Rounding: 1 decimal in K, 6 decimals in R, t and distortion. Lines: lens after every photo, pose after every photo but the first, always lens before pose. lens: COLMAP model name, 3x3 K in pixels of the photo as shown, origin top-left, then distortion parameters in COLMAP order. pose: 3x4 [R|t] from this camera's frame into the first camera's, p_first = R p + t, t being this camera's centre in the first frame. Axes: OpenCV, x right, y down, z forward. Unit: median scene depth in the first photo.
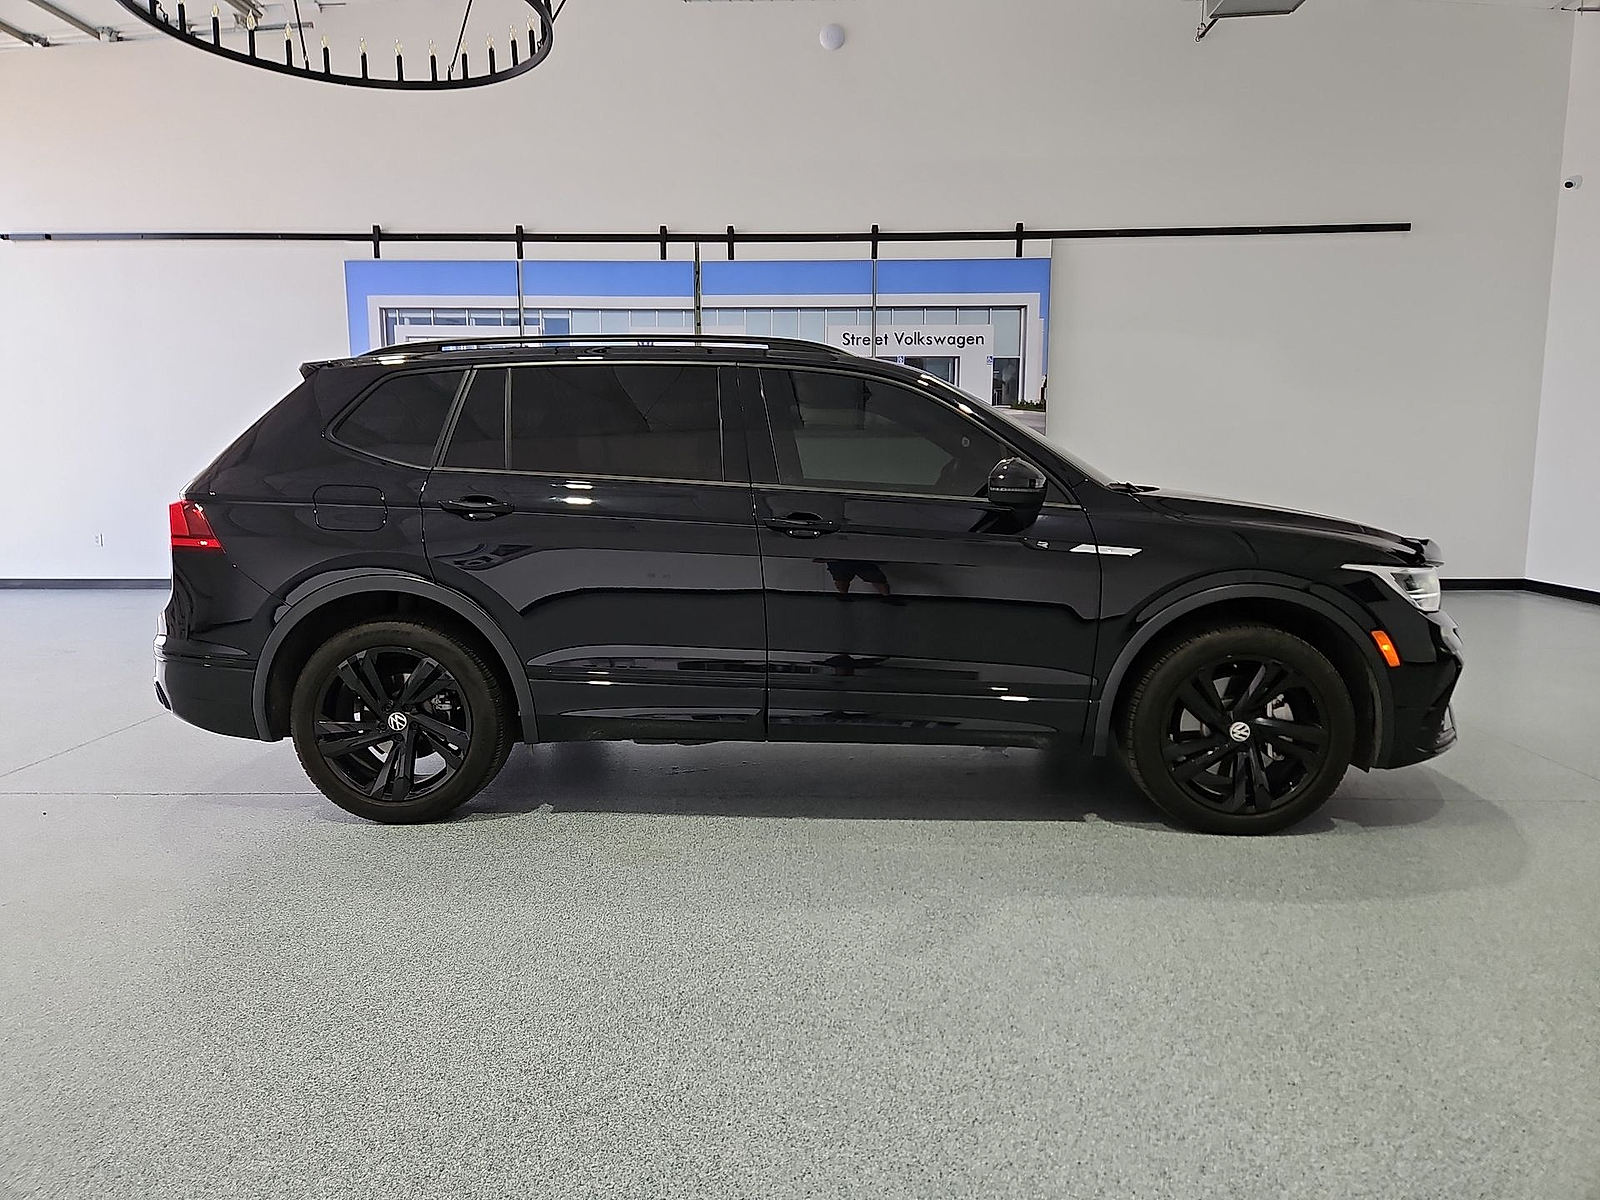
lens RADIAL K [[1078.6, 0, 776.6], [0, 1078.6, 572.0], [0, 0, 1]] dist [0.096191, -0.047219]
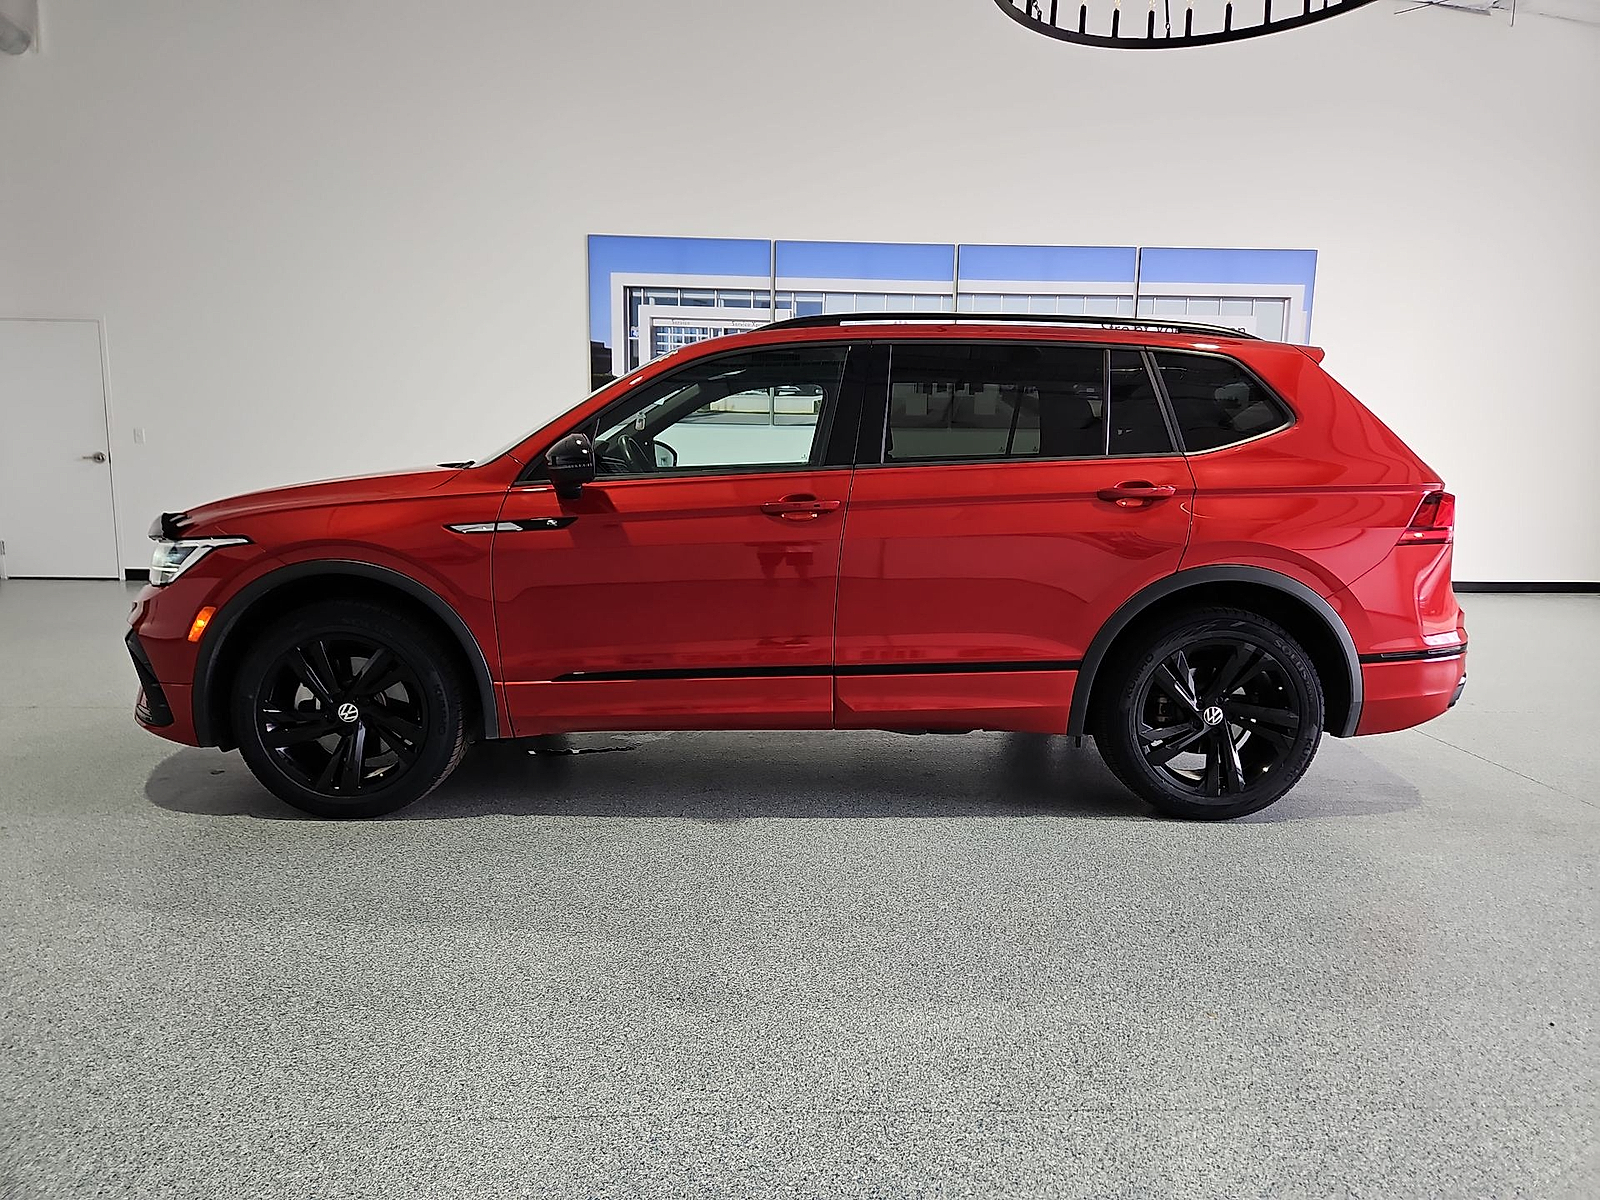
lens RADIAL K [[1078.6, 0, 795.8], [0, 1078.6, 614.7], [0, 0, 1]] dist [0.096191, -0.047219]
pose [[0.995330, 0.000007, 0.096532, -0.310224], [-0.004895, 0.998718, 0.050392, -0.005035], [-0.096408, -0.050629, 0.994053, 0.032477]]
